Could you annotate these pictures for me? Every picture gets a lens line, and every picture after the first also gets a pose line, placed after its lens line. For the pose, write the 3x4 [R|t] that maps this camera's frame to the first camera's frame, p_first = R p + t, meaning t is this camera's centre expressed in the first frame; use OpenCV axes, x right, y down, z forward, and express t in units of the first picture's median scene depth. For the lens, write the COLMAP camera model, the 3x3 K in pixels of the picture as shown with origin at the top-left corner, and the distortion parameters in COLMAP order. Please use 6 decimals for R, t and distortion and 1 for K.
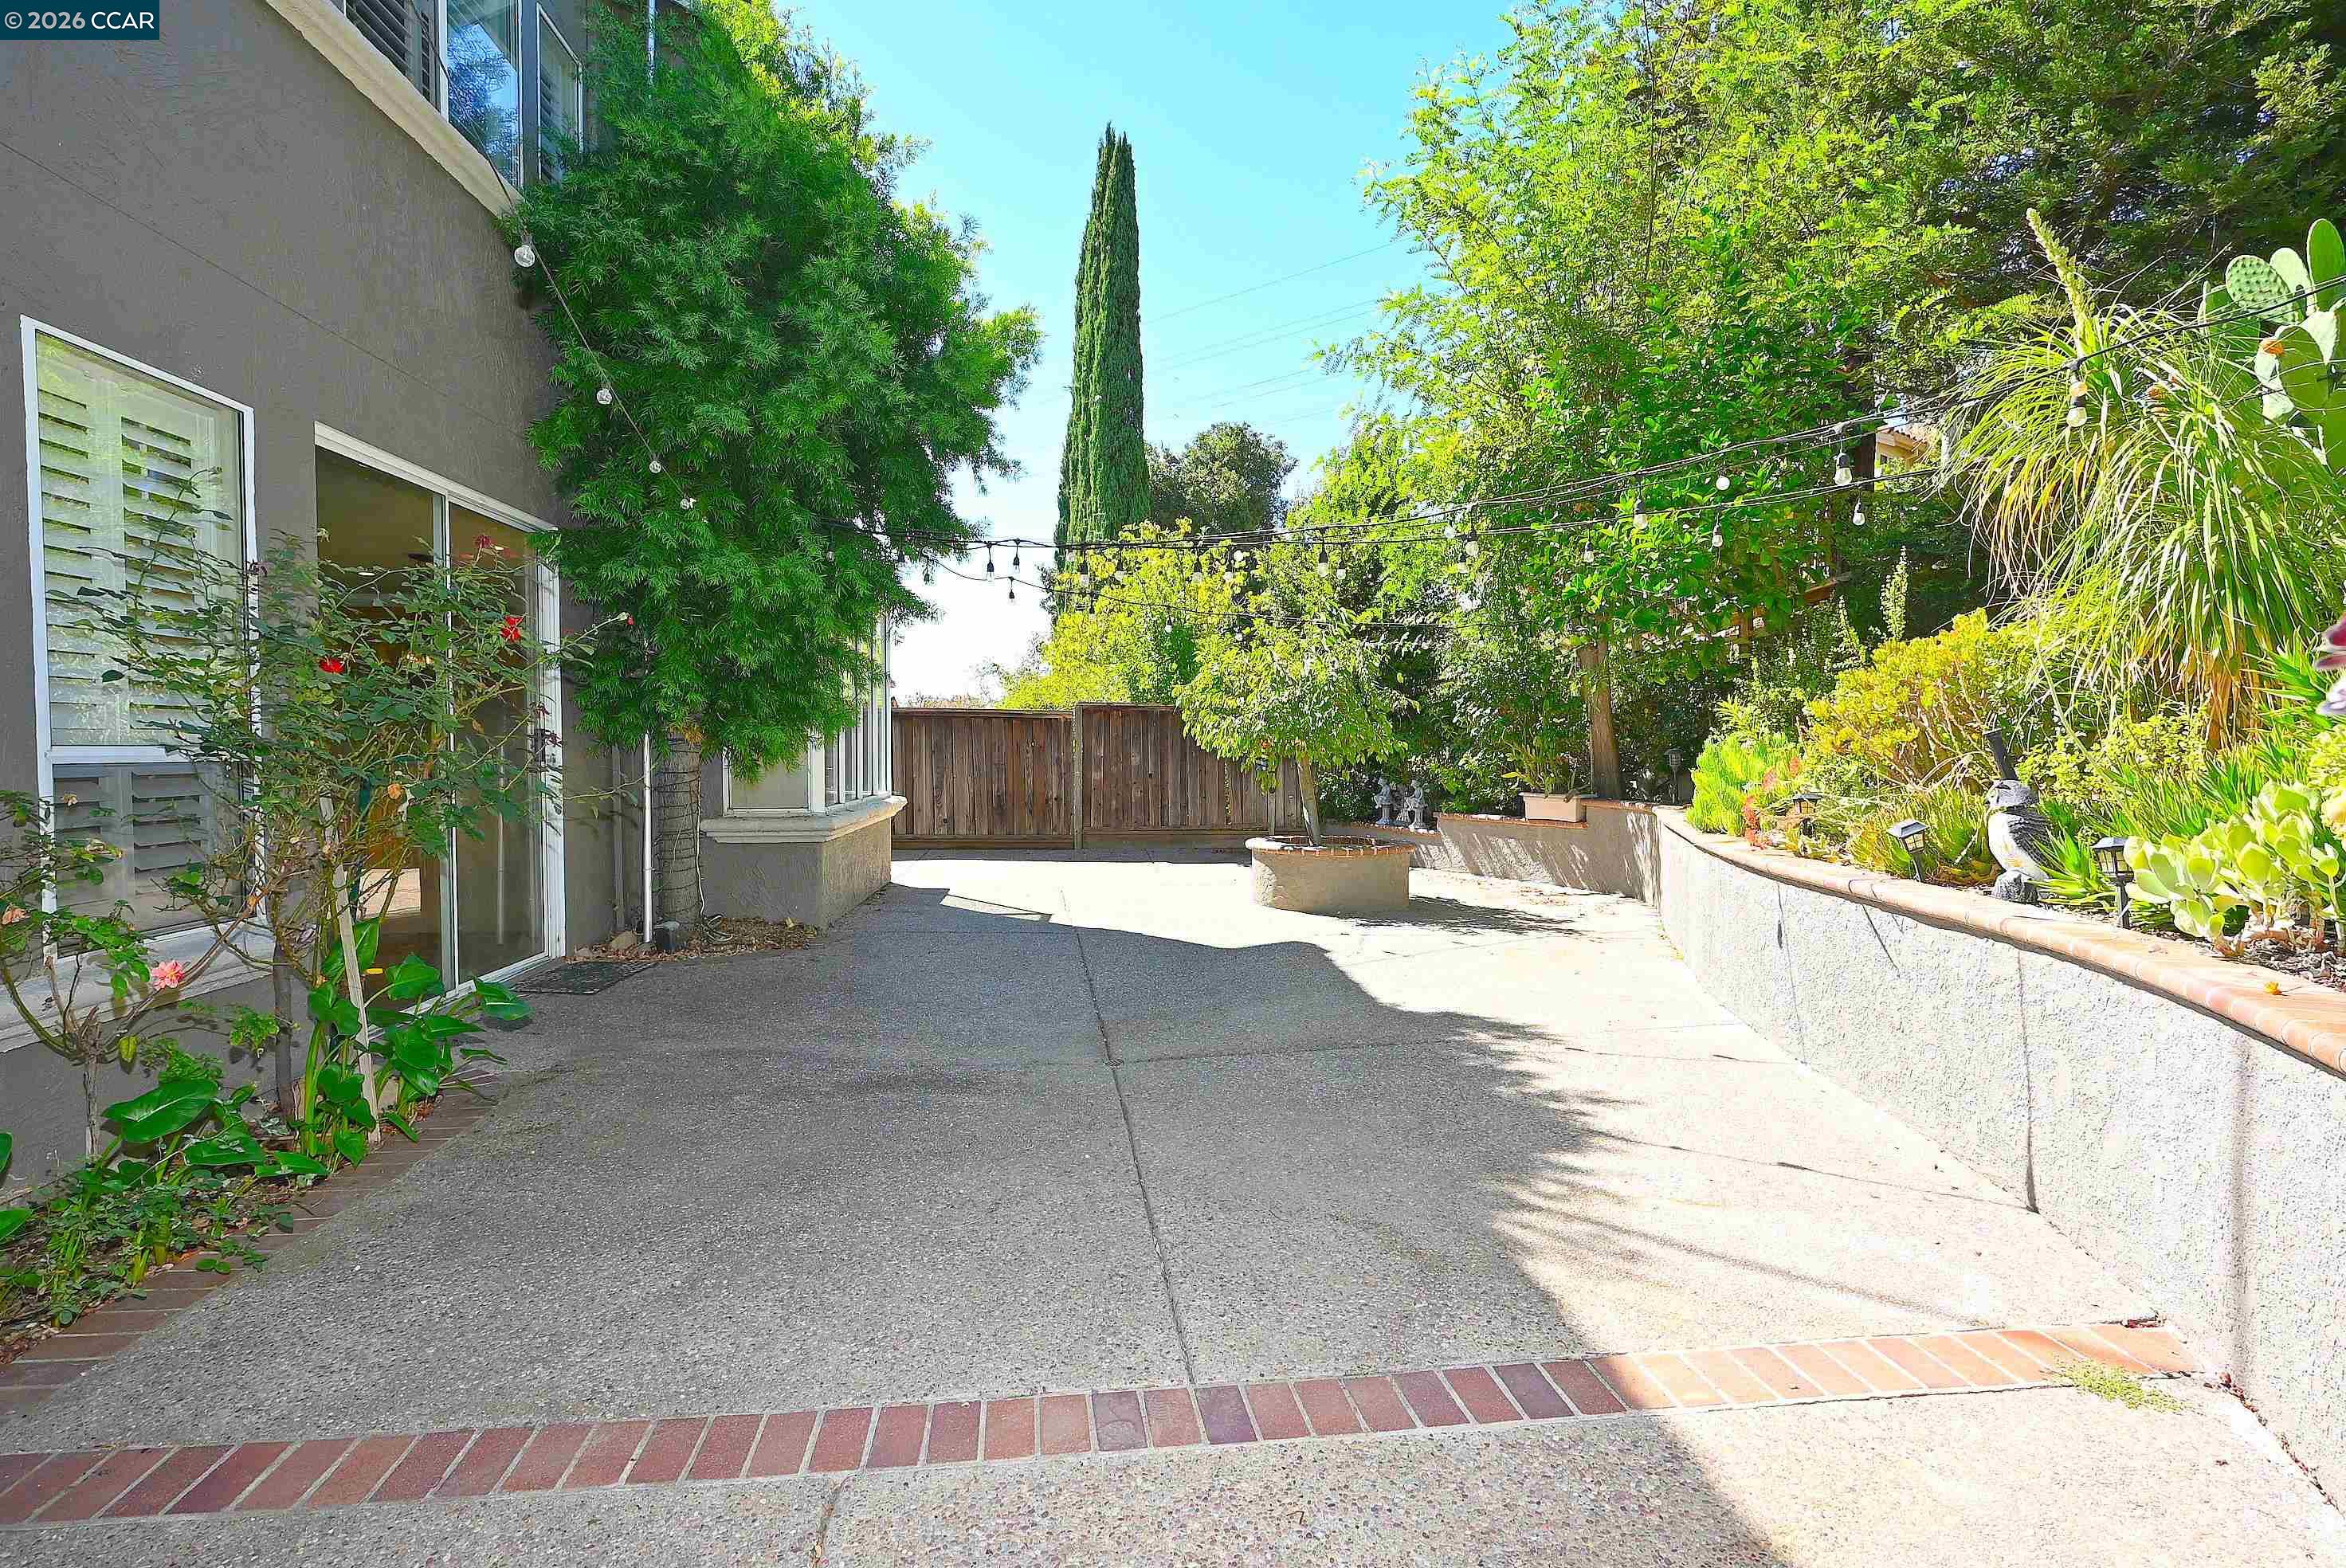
lens RADIAL K [[1169.8, 0, 1173.0], [0, 1169.8, 784.0], [0, 0, 1]] dist [-0.001113, 0.000352]
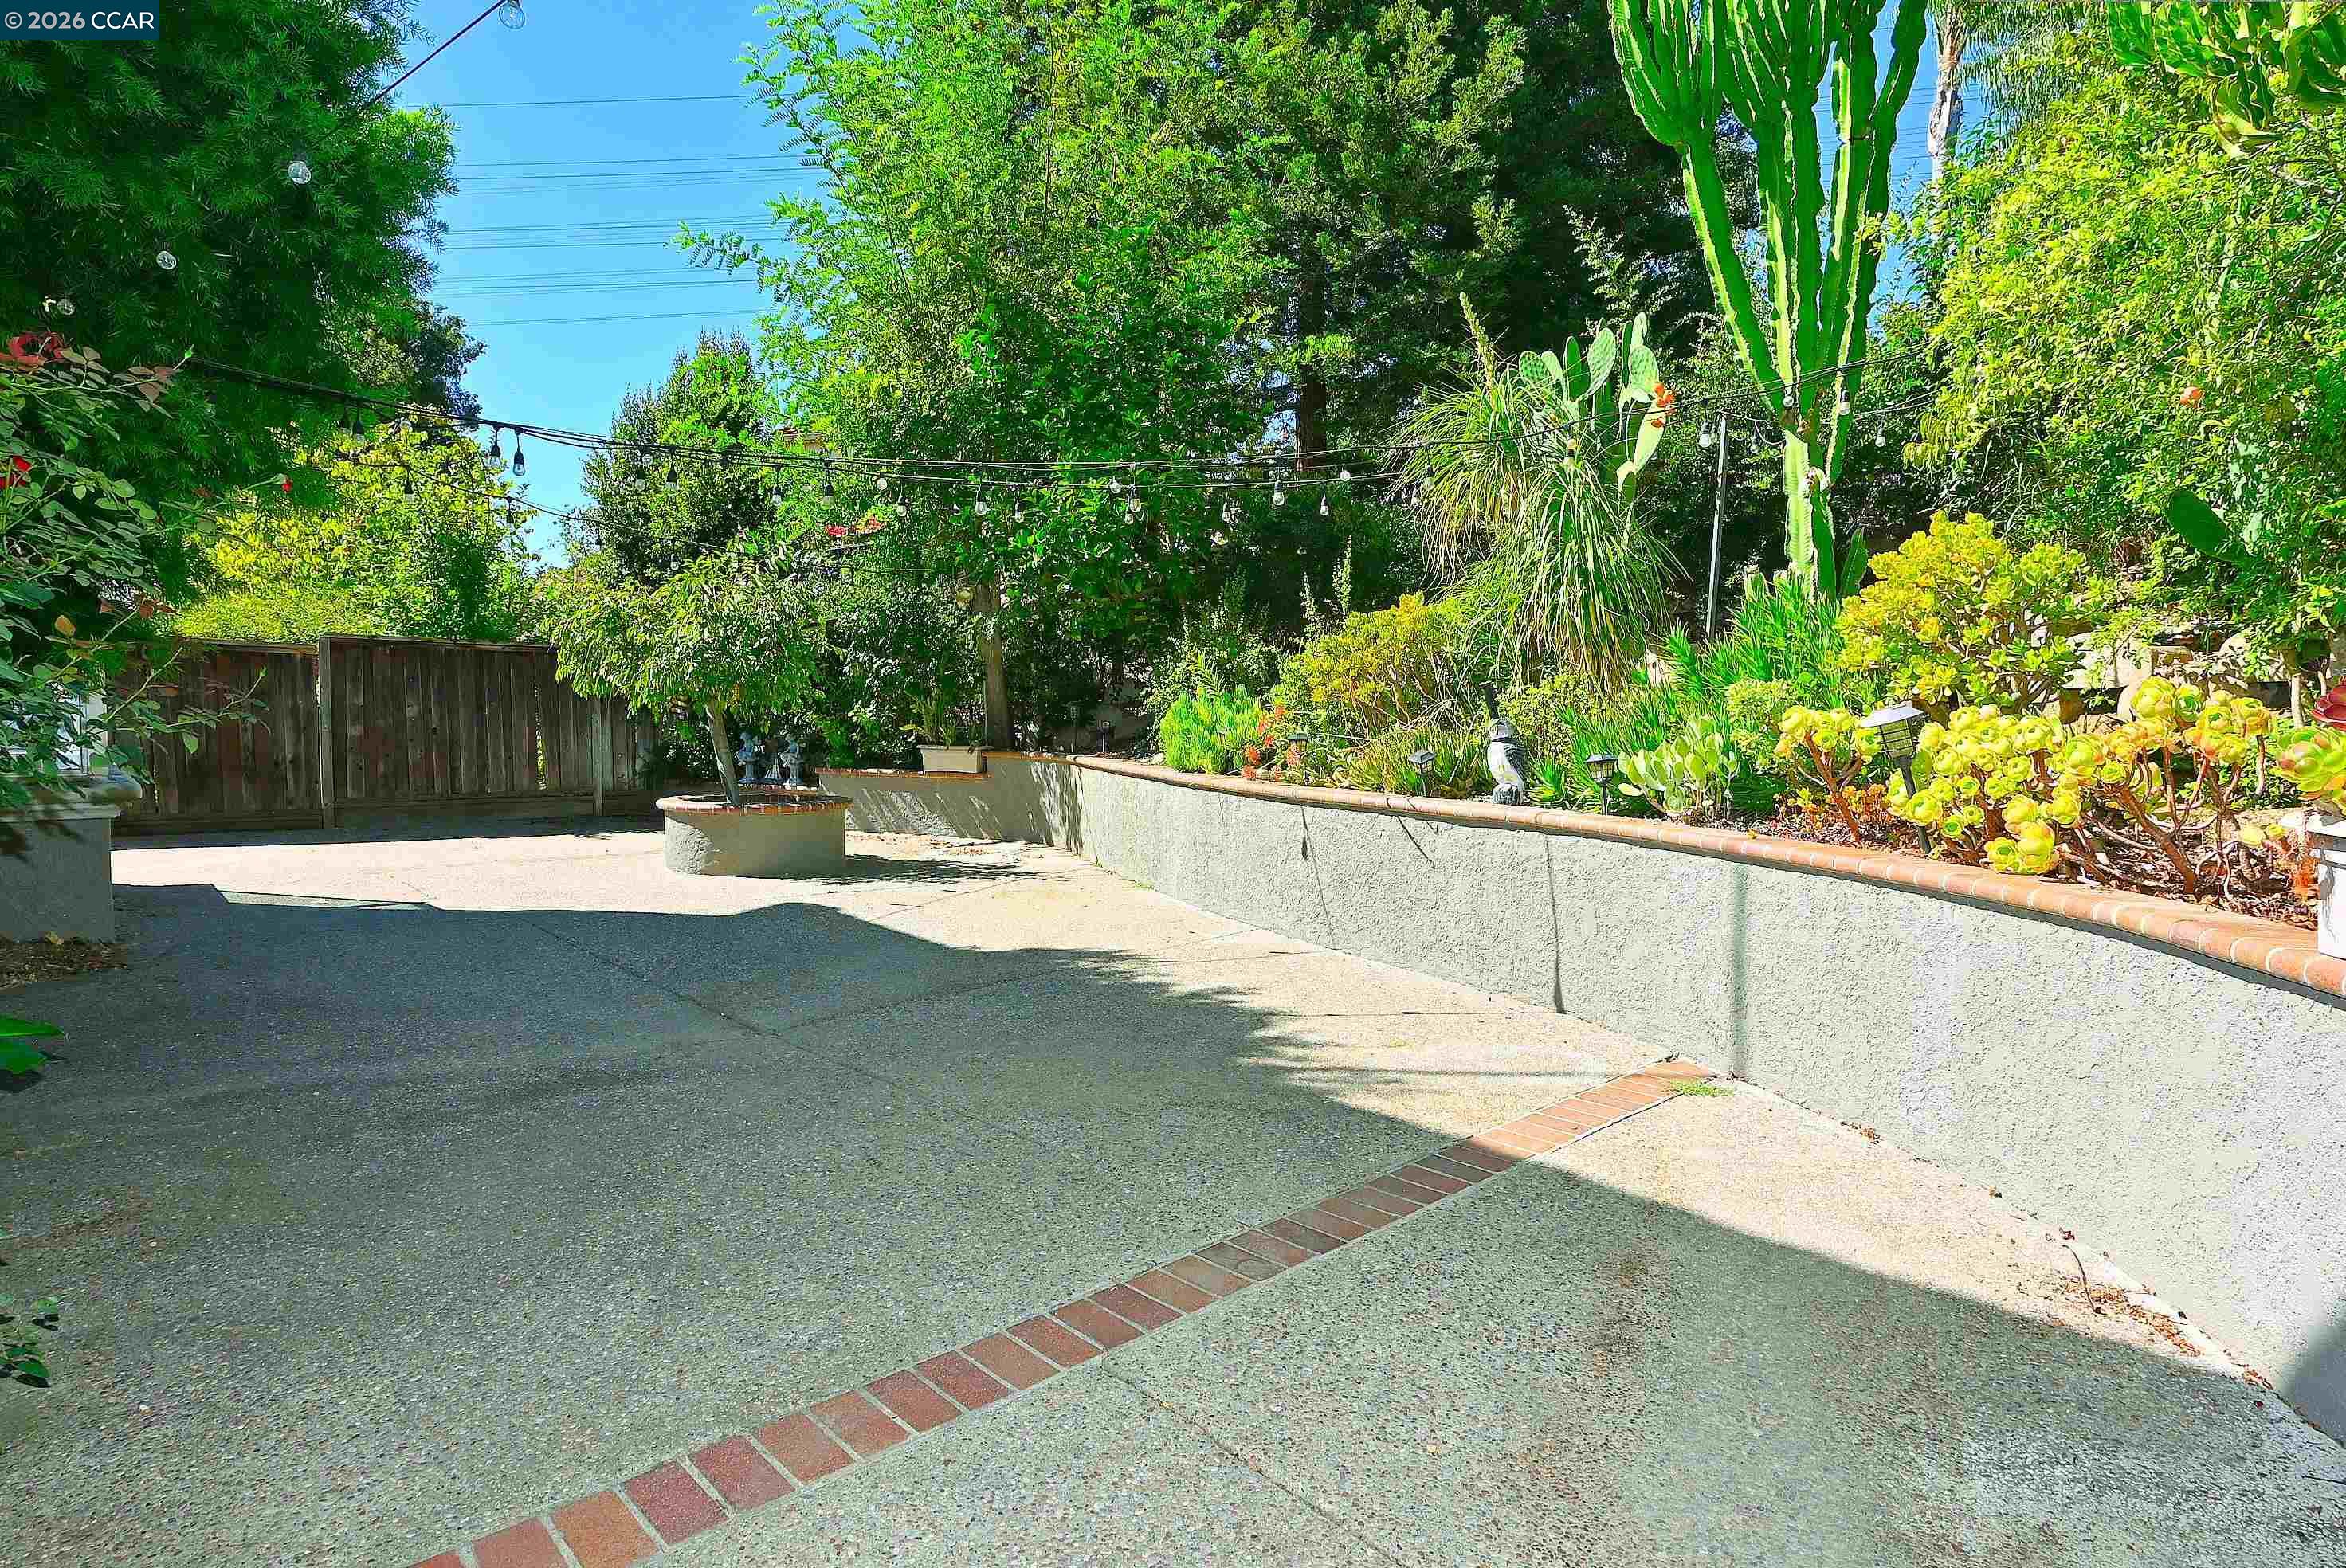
lens RADIAL K [[1274.9, 0, 1173.3], [0, 1274.9, 793.4], [0, 0, 1]] dist [-0.000474, 0.001425]
pose [[0.795374, -0.030561, 0.605347, -0.470532], [0.009222, 0.999223, 0.038330, 0.022323], [-0.606048, -0.024904, 0.795038, 0.035029]]
